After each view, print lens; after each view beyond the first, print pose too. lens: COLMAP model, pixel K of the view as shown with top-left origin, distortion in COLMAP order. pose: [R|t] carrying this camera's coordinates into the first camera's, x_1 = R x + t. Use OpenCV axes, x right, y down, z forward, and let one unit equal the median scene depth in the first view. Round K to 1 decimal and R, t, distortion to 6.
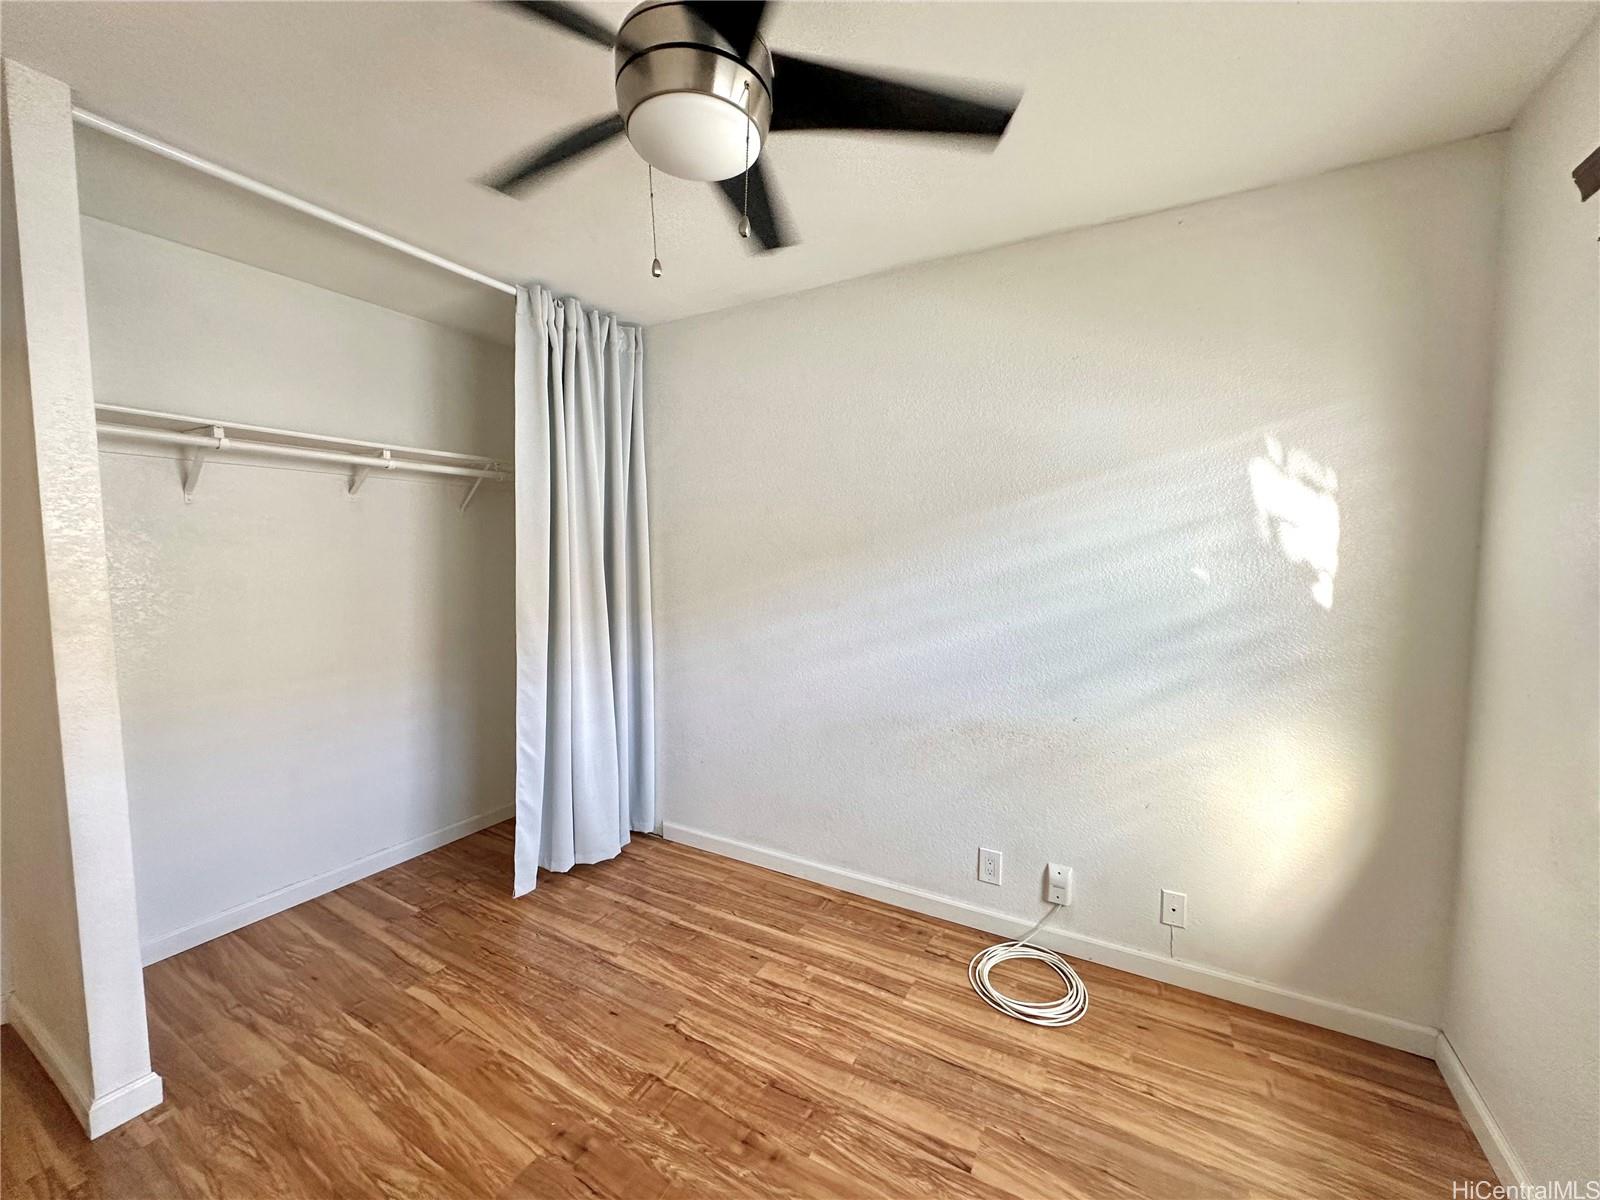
lens RADIAL K [[647.0, 0, 800.0], [0, 647.0, 592.1], [0, 0, 1]] dist [0.013211, 0.000507]
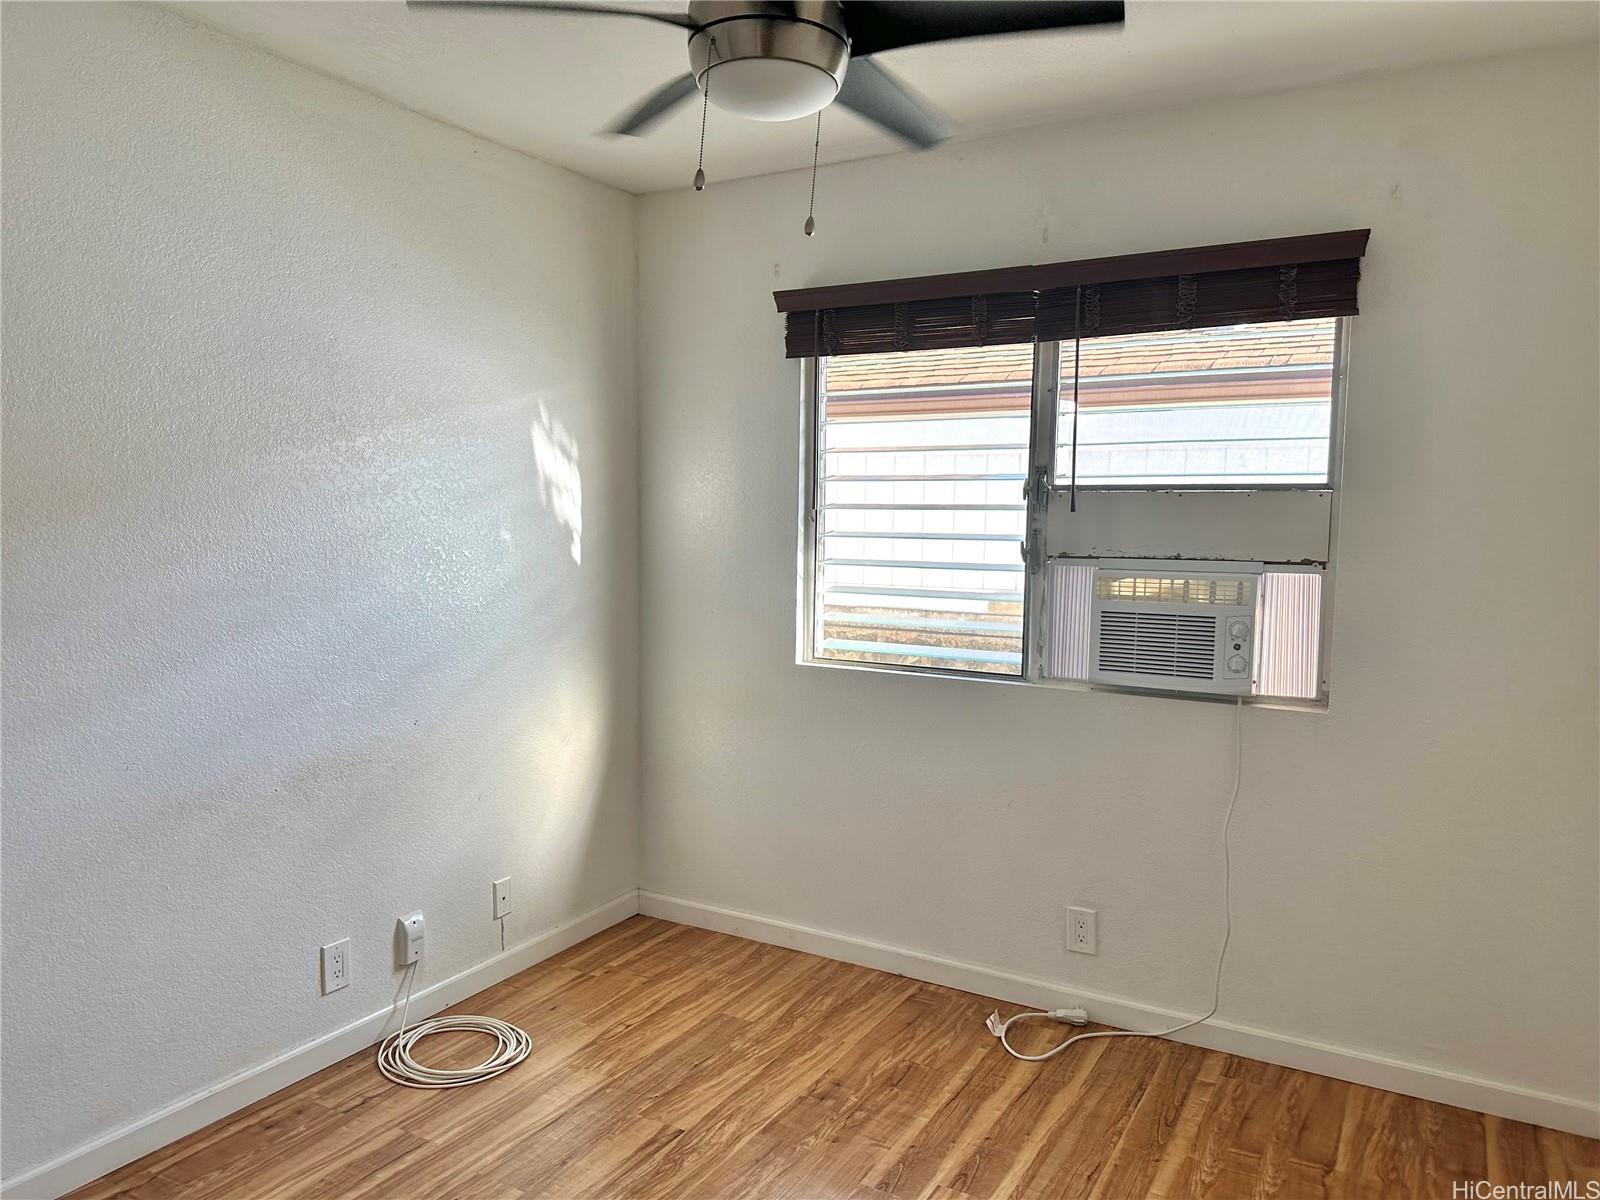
lens RADIAL K [[1122.1, 0, 805.3], [0, 1122.1, 595.3], [0, 0, 1]] dist [0.065125, -0.026041]
pose [[0.017515, -0.072801, 0.997193, -1.084880], [0.053927, 0.995963, 0.071764, -0.039632], [-0.998391, 0.052519, 0.021370, 0.557025]]
